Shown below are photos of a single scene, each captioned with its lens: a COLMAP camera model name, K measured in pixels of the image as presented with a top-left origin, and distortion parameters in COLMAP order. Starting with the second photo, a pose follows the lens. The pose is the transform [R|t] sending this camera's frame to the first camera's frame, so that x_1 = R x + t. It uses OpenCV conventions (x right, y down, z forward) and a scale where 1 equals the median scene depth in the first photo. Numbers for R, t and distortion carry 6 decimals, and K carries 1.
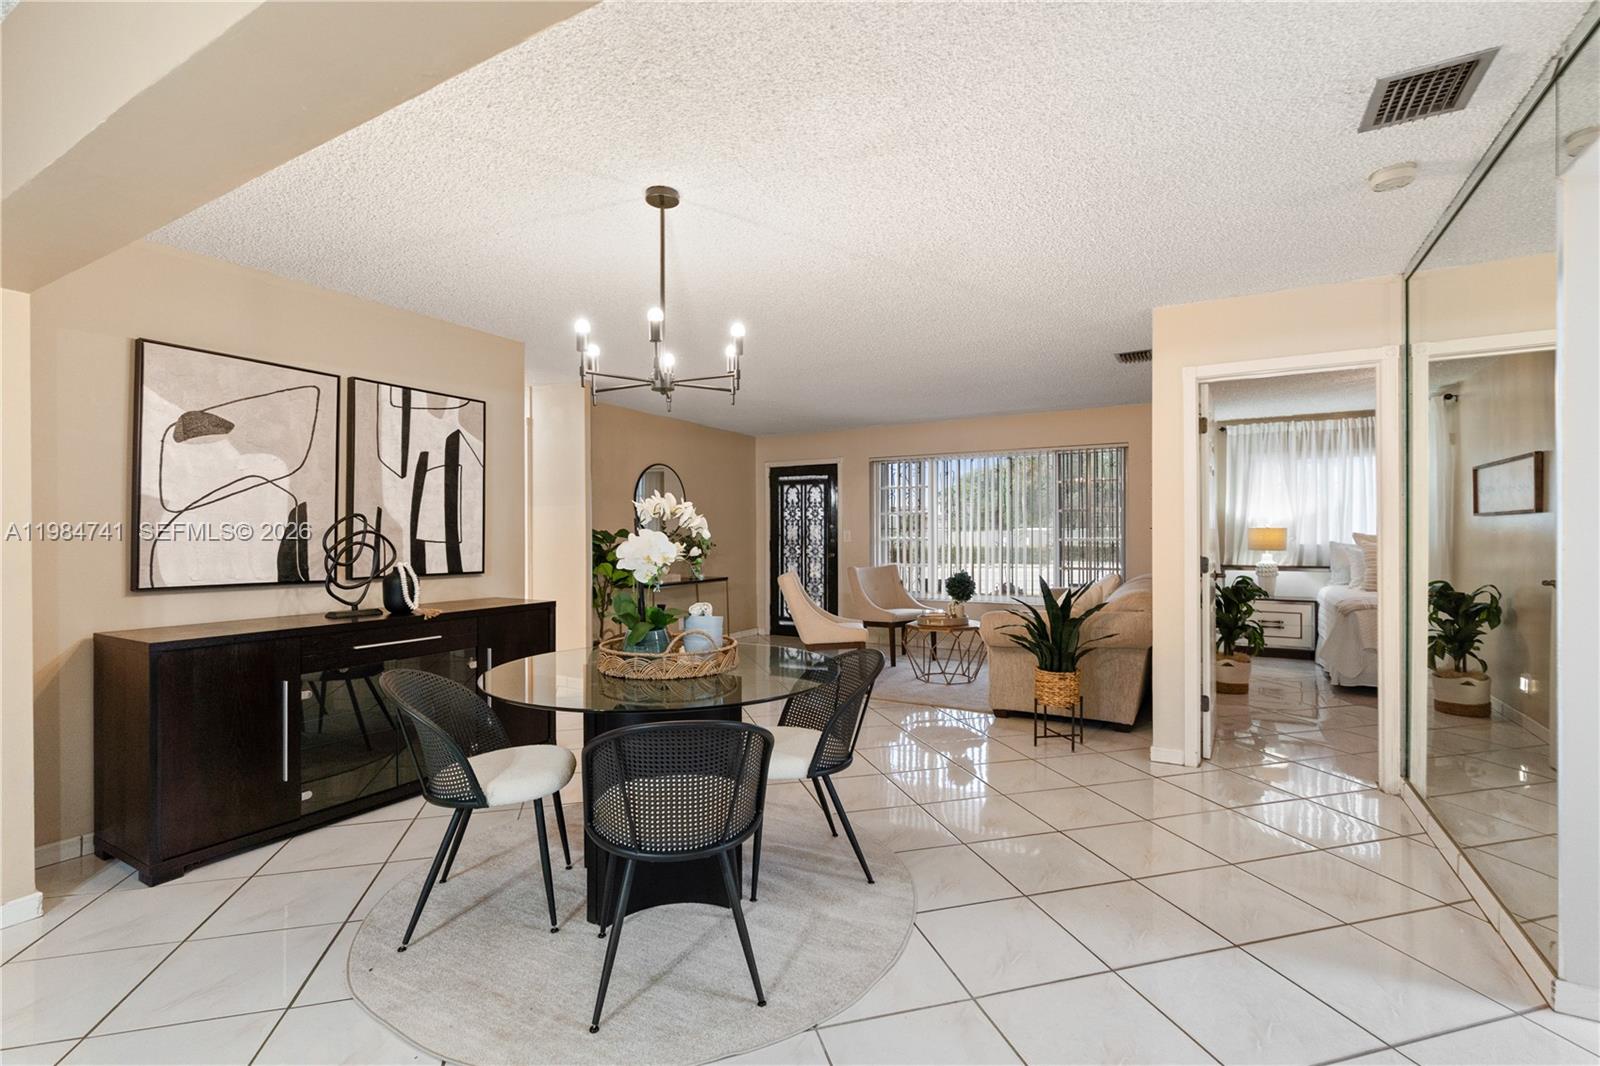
lens RADIAL K [[719.6, 0, 808.3], [0, 719.6, 535.4], [0, 0, 1]] dist [-0.001488, -0.000082]
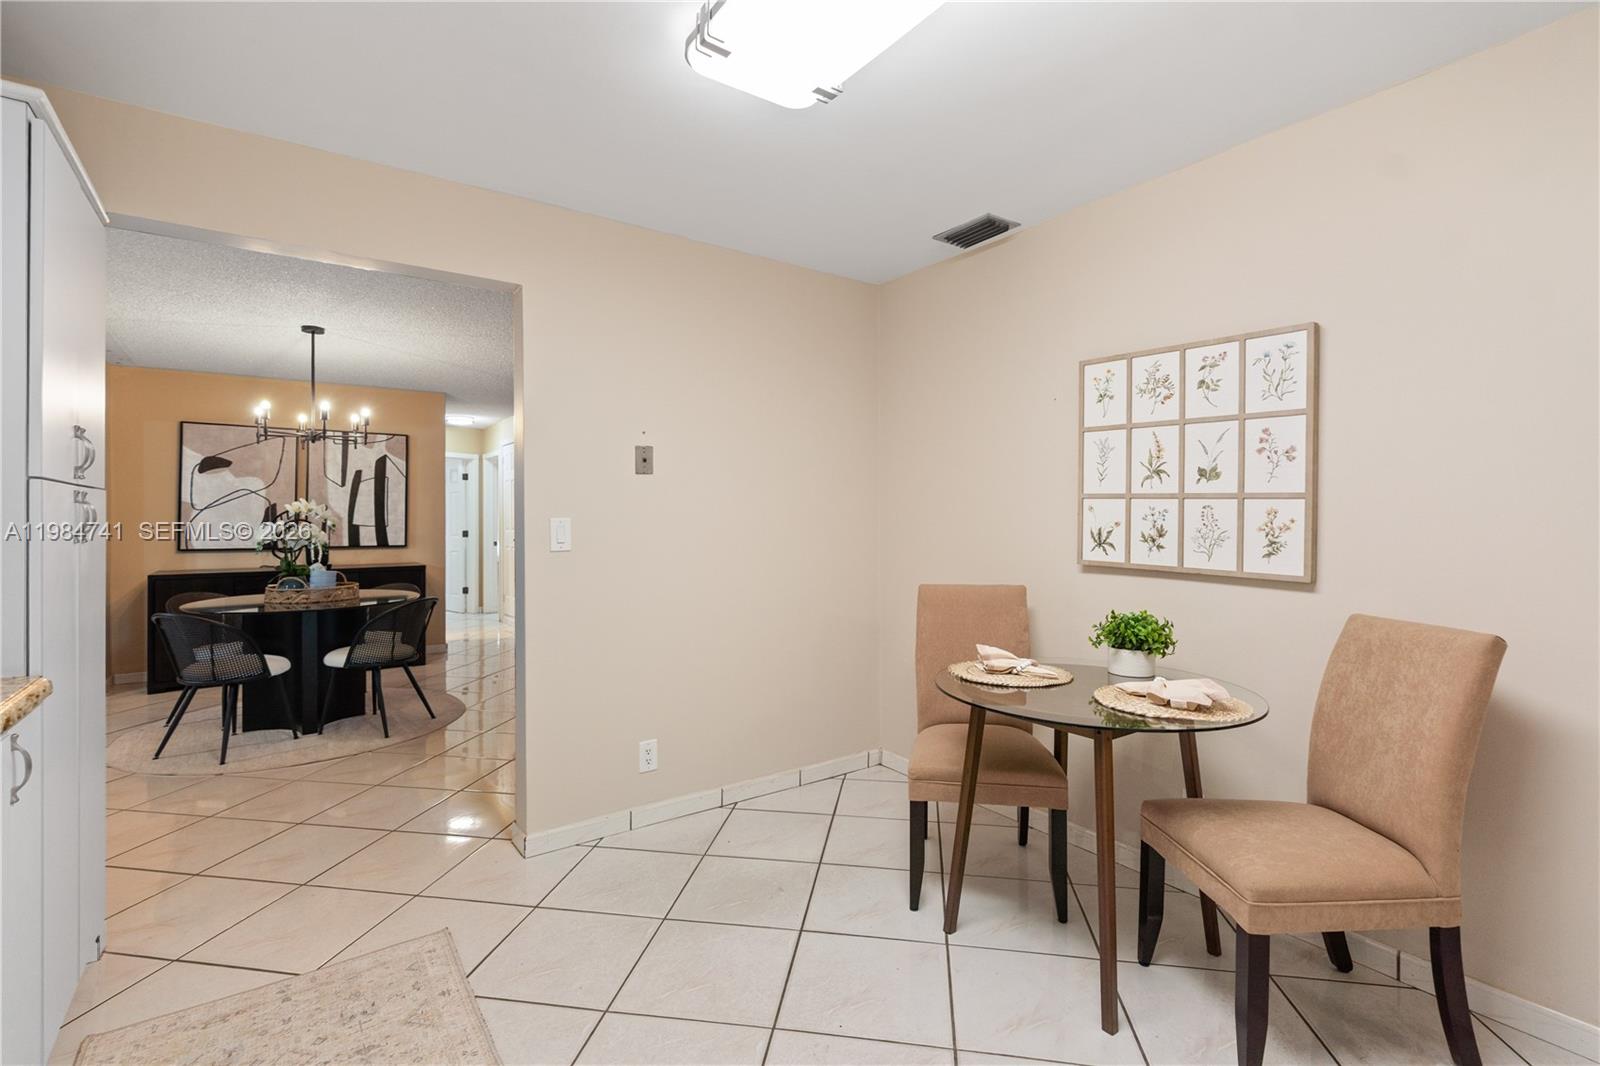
lens RADIAL K [[725.9, 0, 800.0], [0, 725.9, 533.0], [0, 0, 1]] dist [-0.000926, 0.000003]
pose [[0.909519, 0.008908, -0.415566, 1.075089], [-0.001280, 0.999826, 0.018632, -0.007104], [0.415660, -0.016415, 0.909372, -0.074027]]
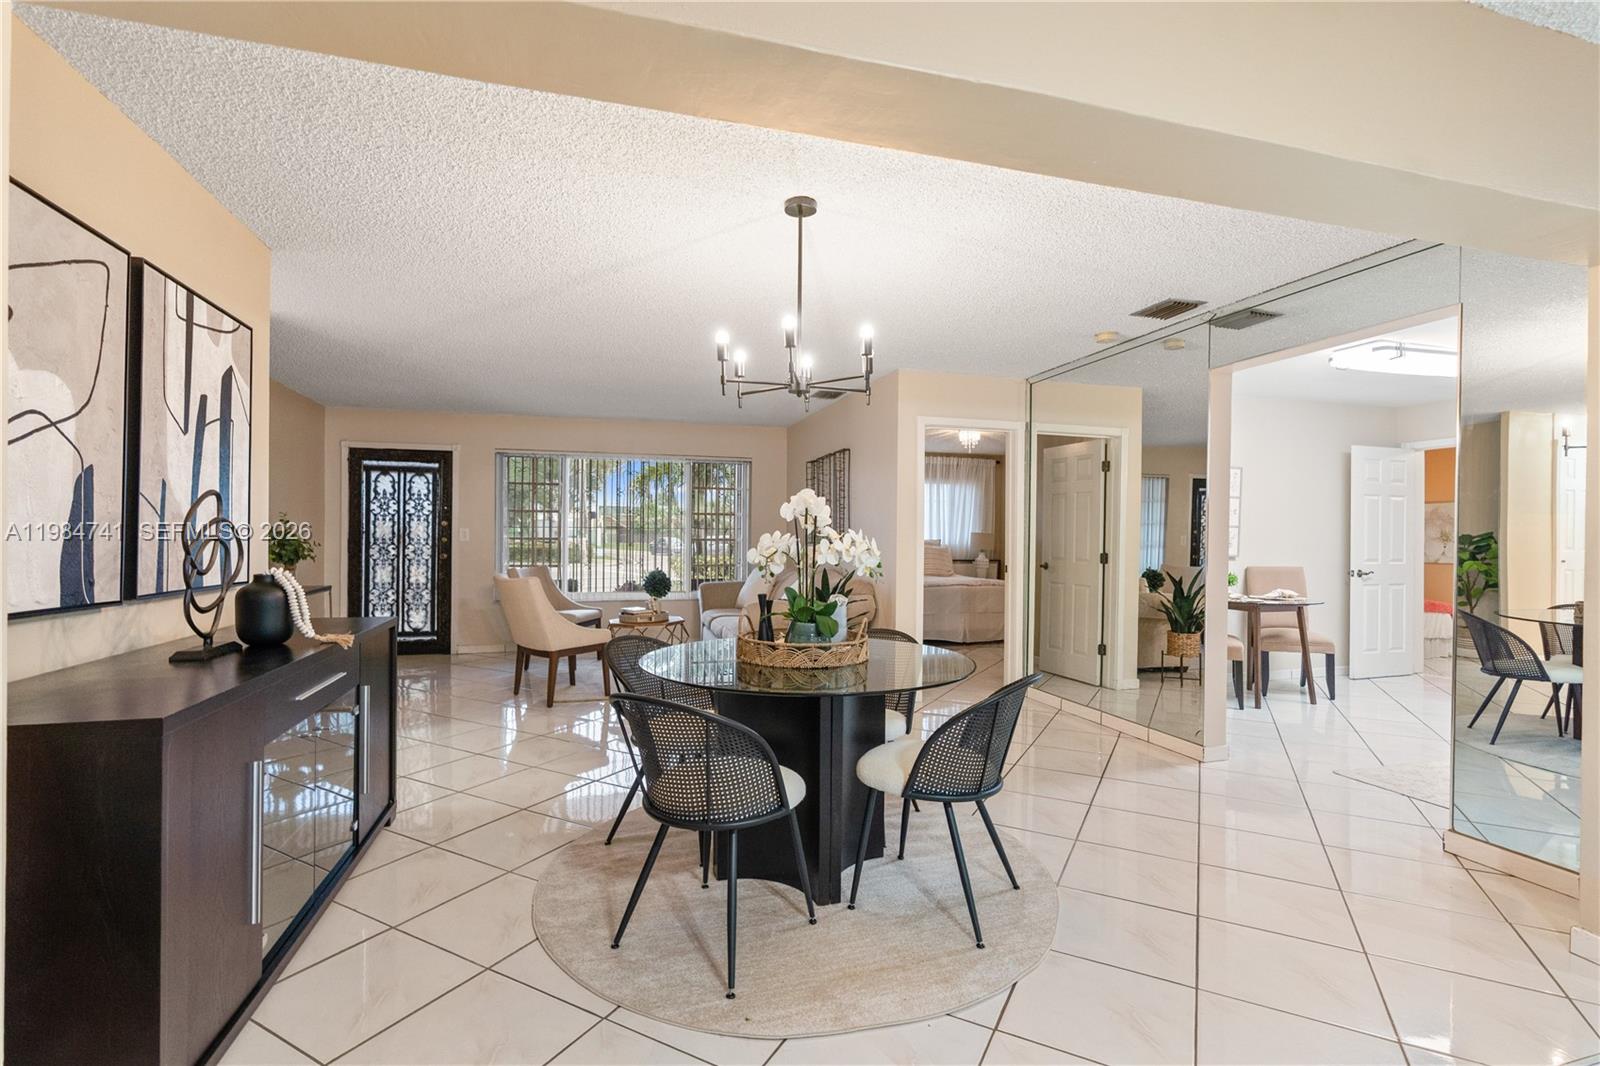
lens RADIAL K [[725.9, 0, 800.0], [0, 725.9, 533.0], [0, 0, 1]] dist [-0.000926, 0.000003]
pose [[0.704146, 0.014054, 0.709916, -0.633811], [-0.010606, 0.999901, -0.009275, 0.006572], [-0.709976, -0.000998, 0.704225, 0.176319]]
